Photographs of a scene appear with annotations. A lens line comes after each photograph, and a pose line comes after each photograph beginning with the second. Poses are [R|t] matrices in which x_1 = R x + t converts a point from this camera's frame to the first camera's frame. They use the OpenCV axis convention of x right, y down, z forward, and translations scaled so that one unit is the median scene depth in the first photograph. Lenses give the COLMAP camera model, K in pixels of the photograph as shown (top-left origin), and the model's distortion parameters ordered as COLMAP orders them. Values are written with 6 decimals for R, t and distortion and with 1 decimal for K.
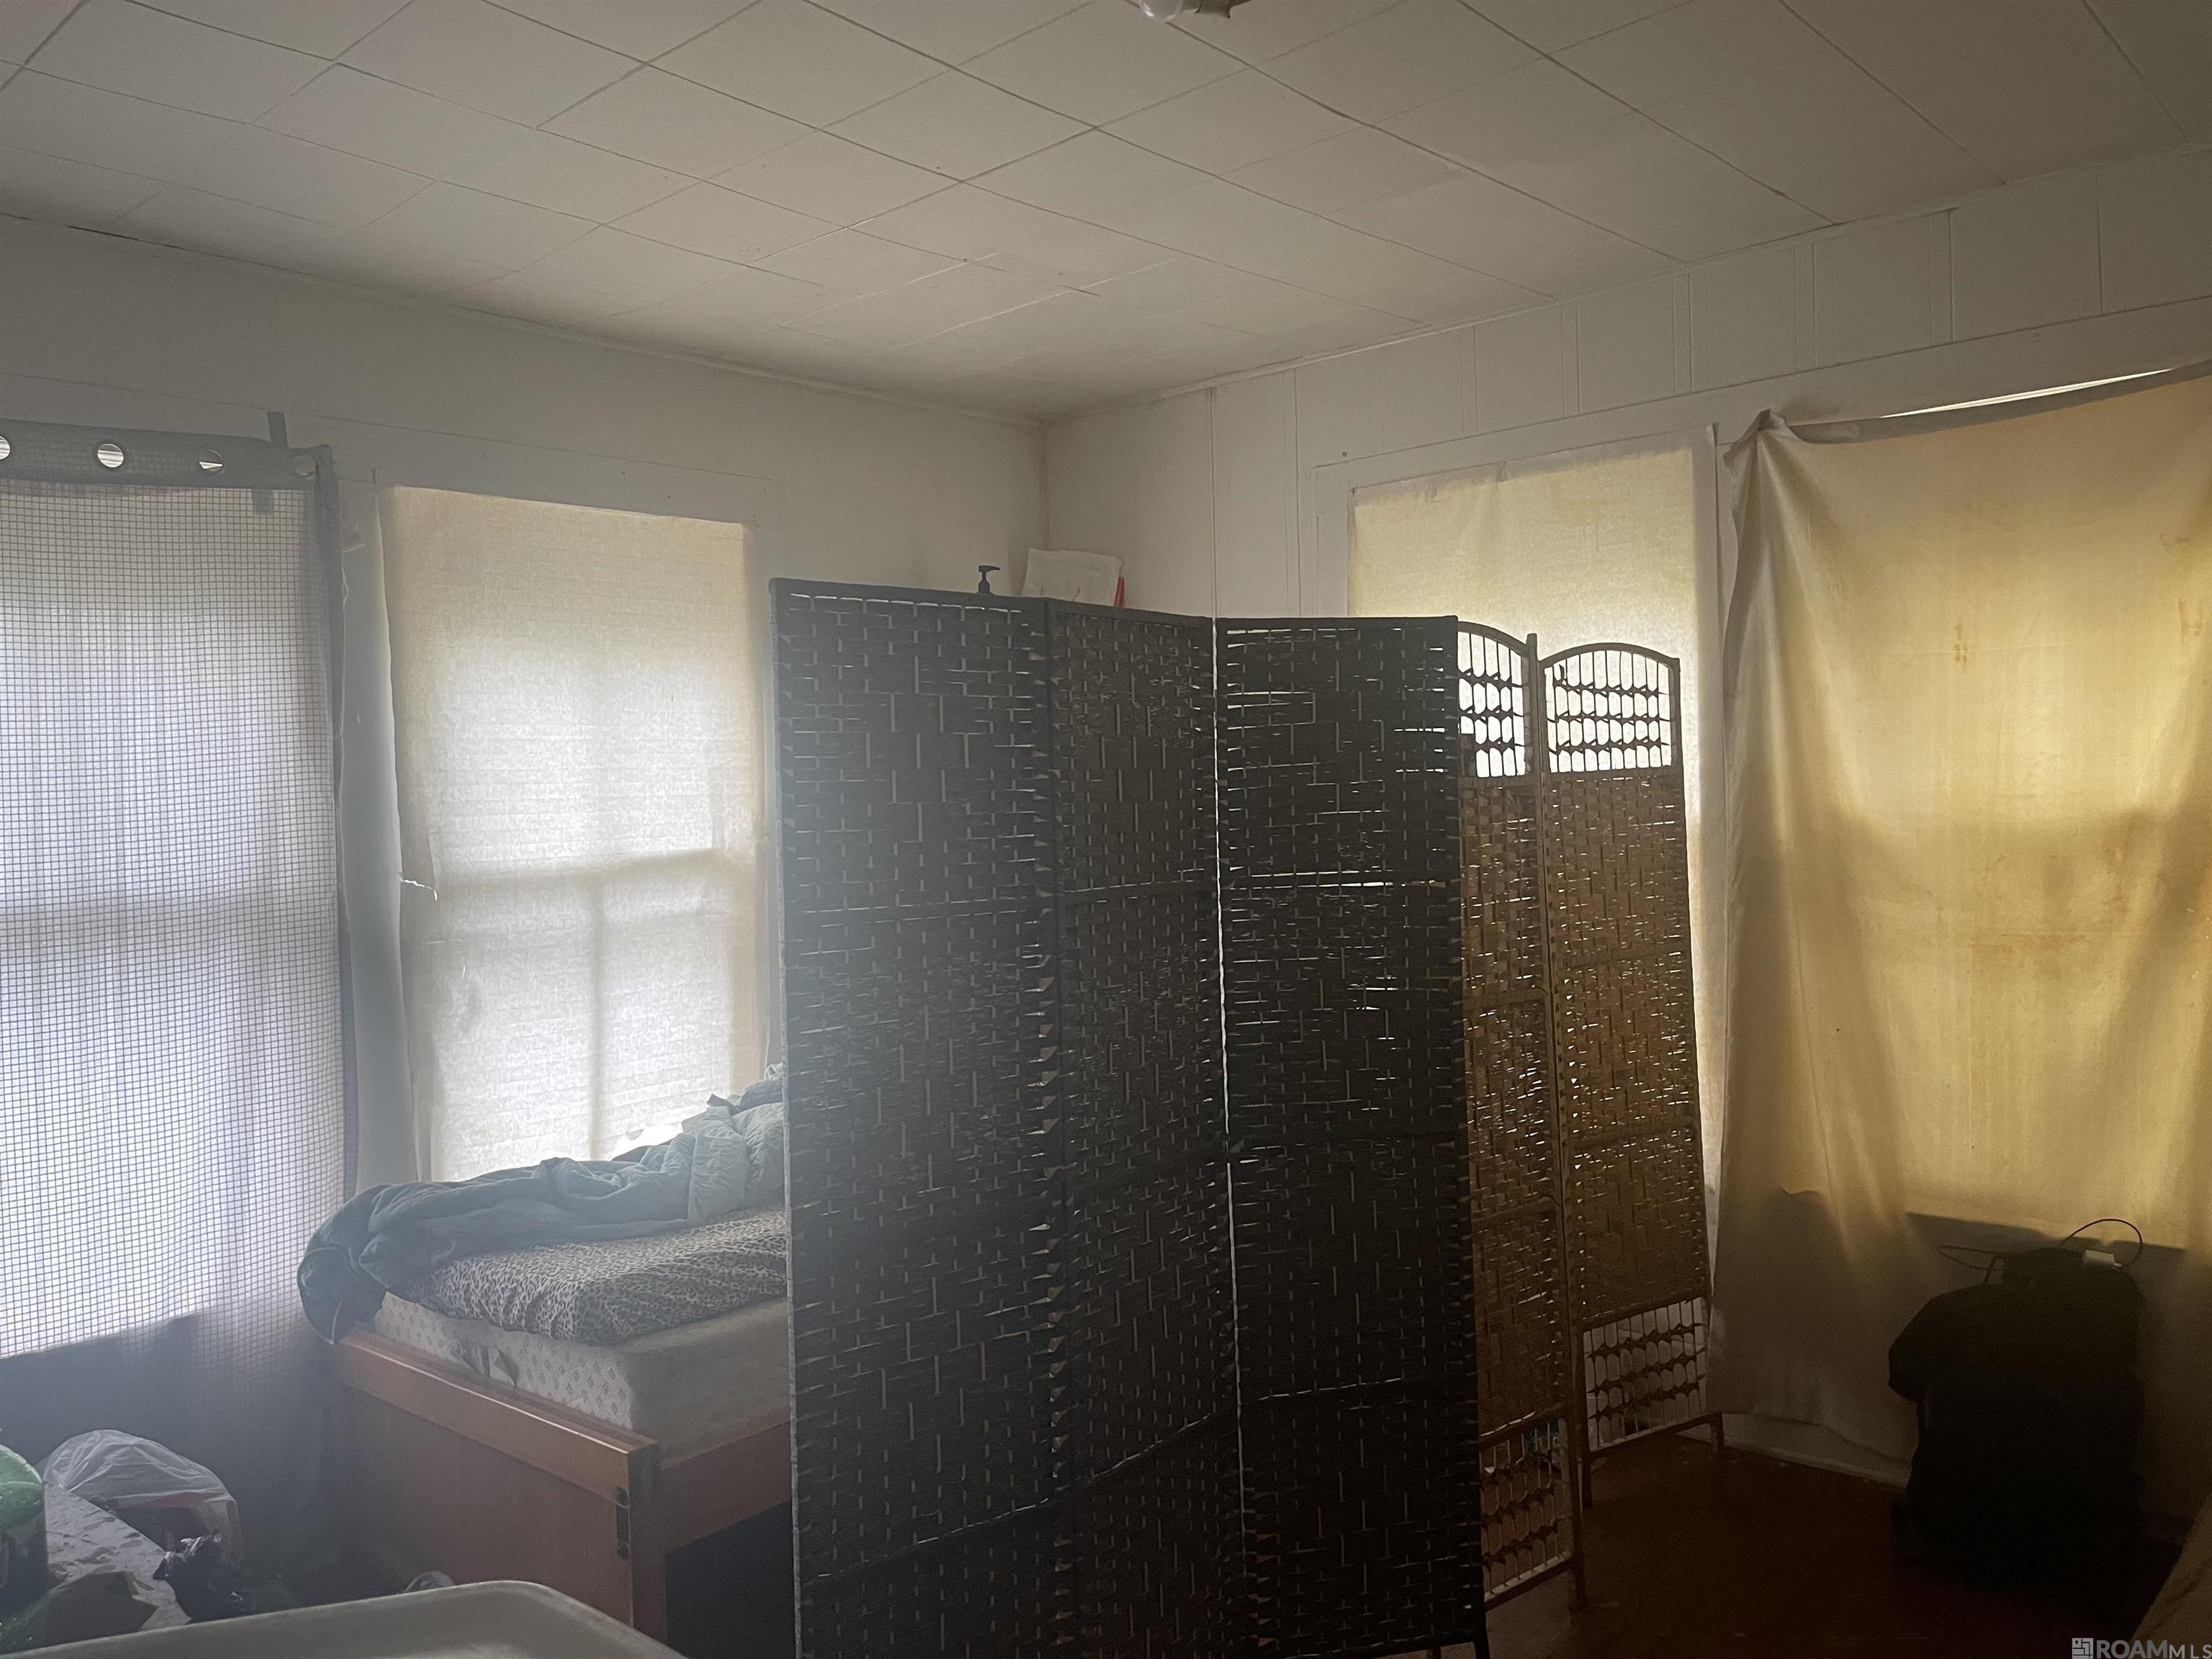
lens RADIAL K [[1626.5, 0, 1133.1], [0, 1626.5, 812.8], [0, 0, 1]] dist [0.071213, -0.095297]
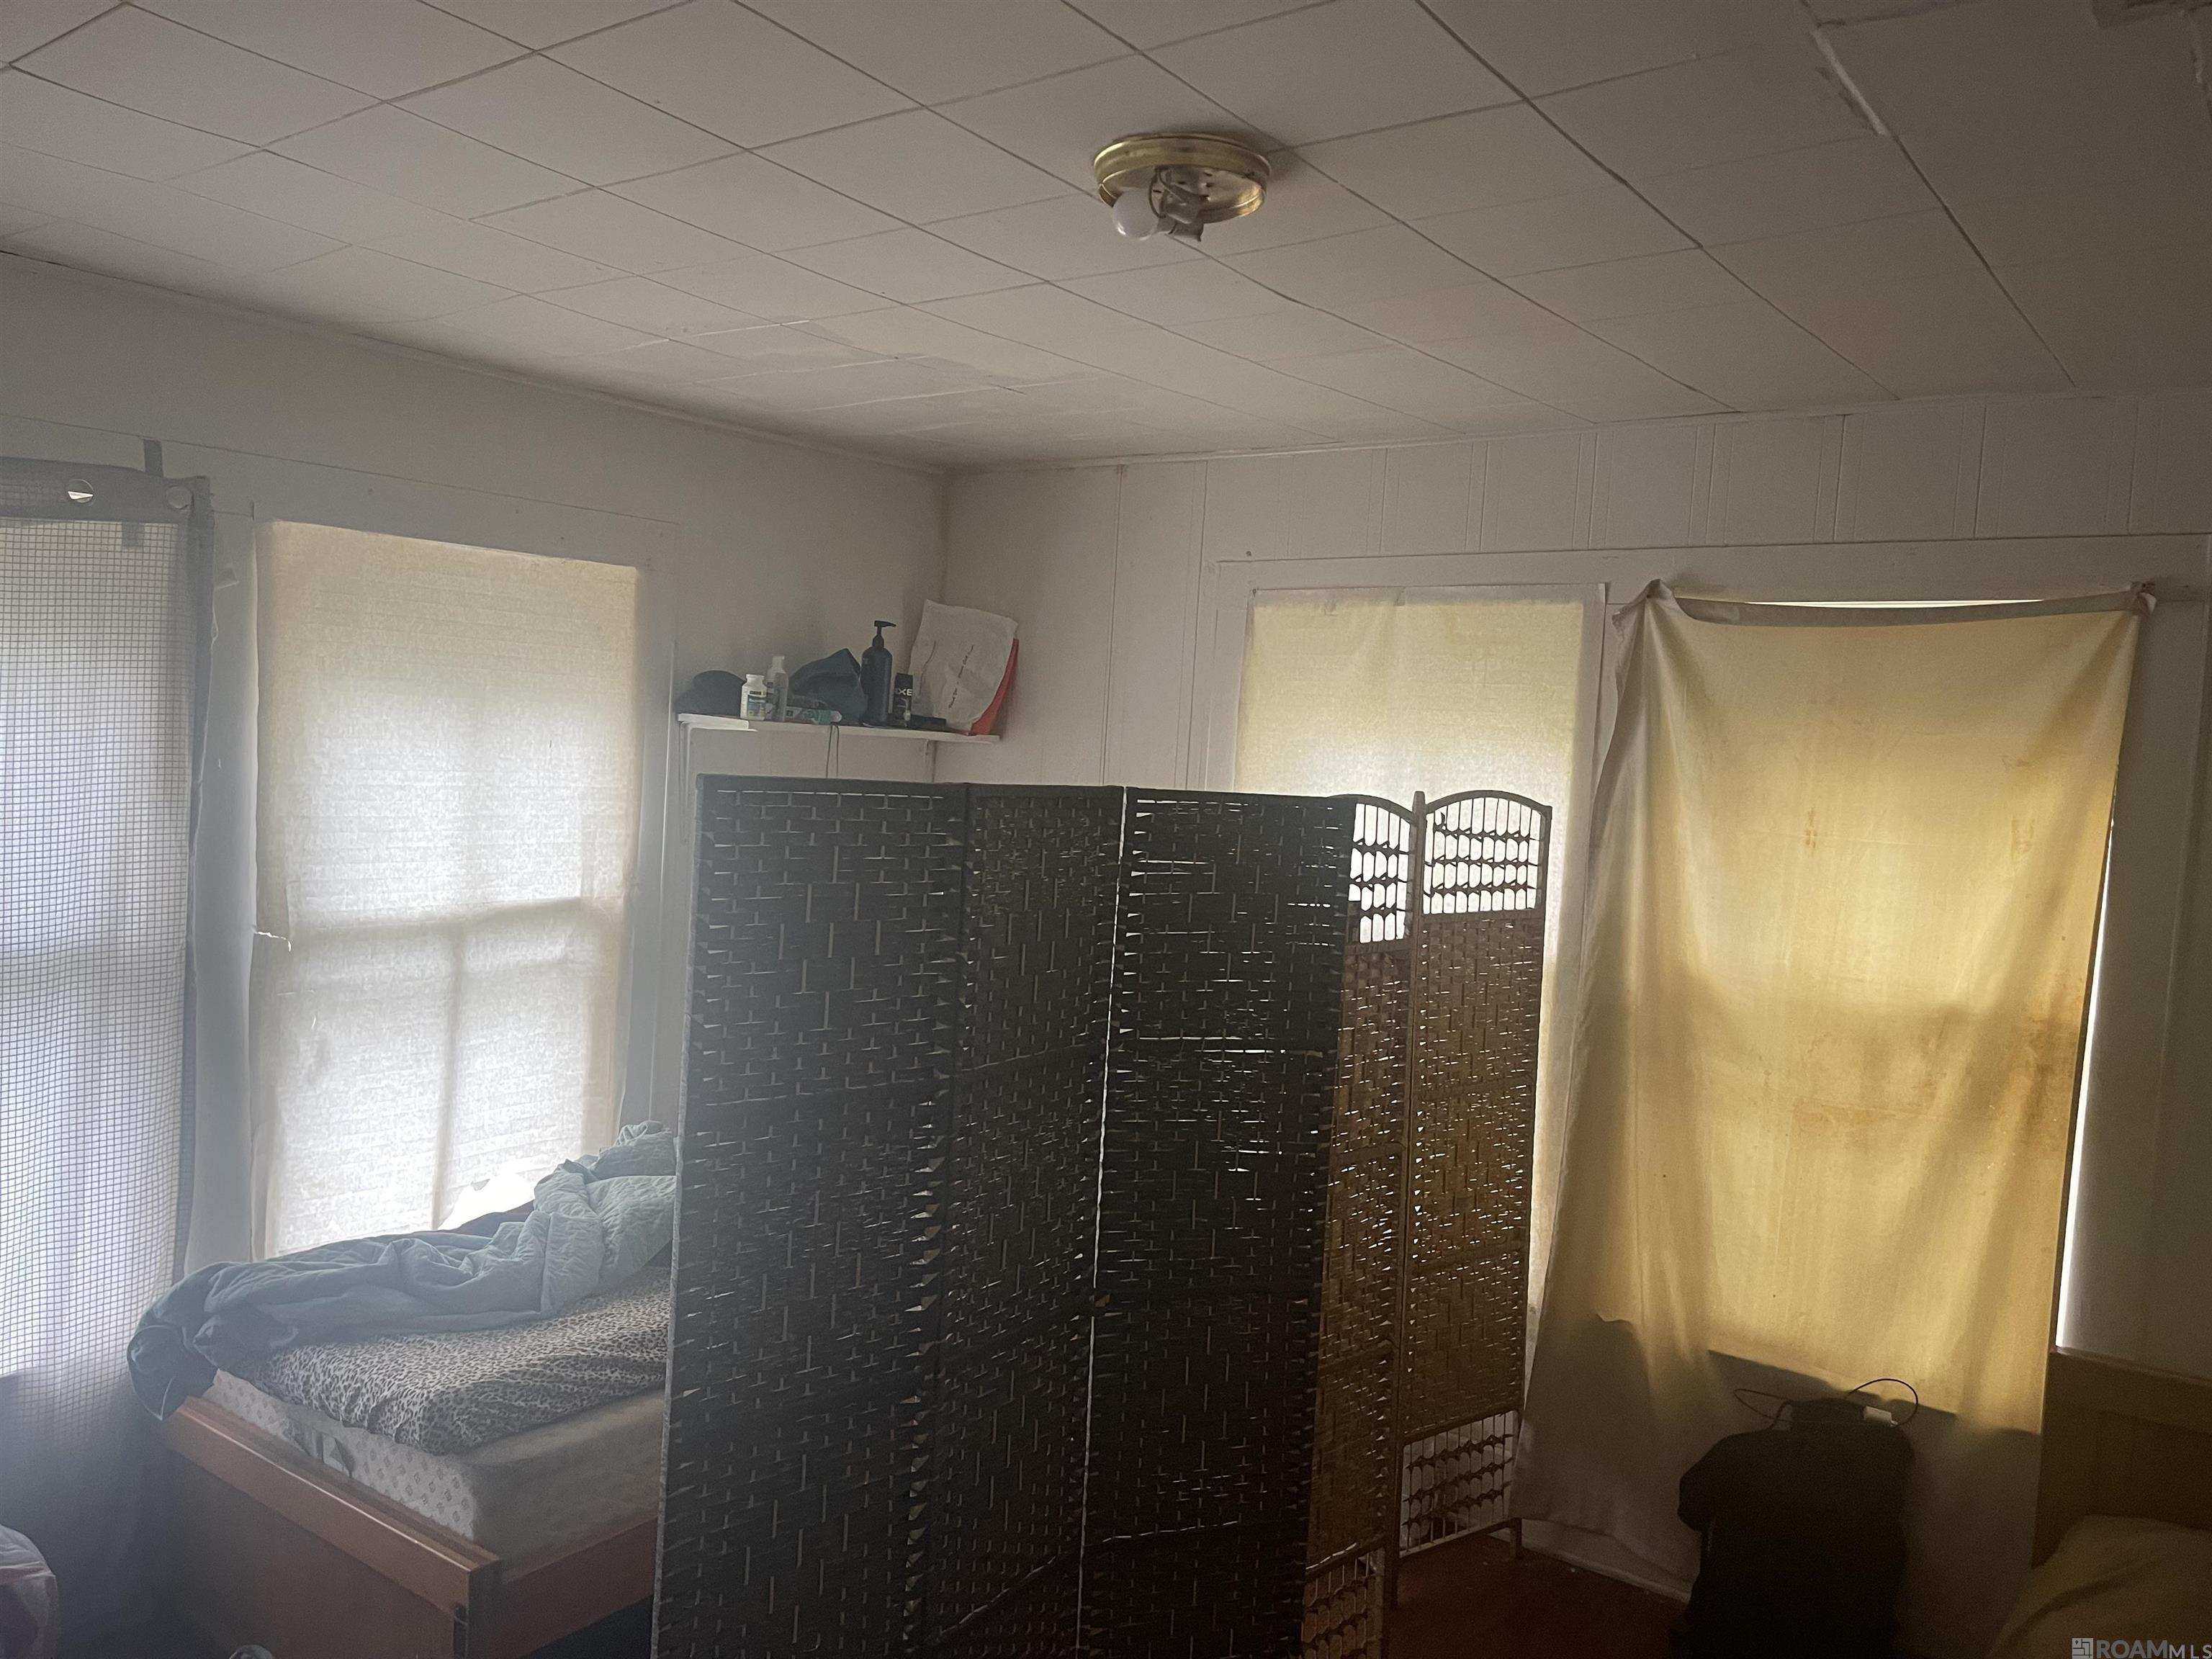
lens RADIAL K [[1626.5, 0, 1133.1], [0, 1626.5, 812.8], [0, 0, 1]] dist [0.071213, -0.095297]
pose [[0.991680, 0.082426, 0.098881, -0.034864], [-0.086734, 0.995425, 0.040083, -0.113331], [-0.095125, -0.048326, 0.994292, -0.009134]]
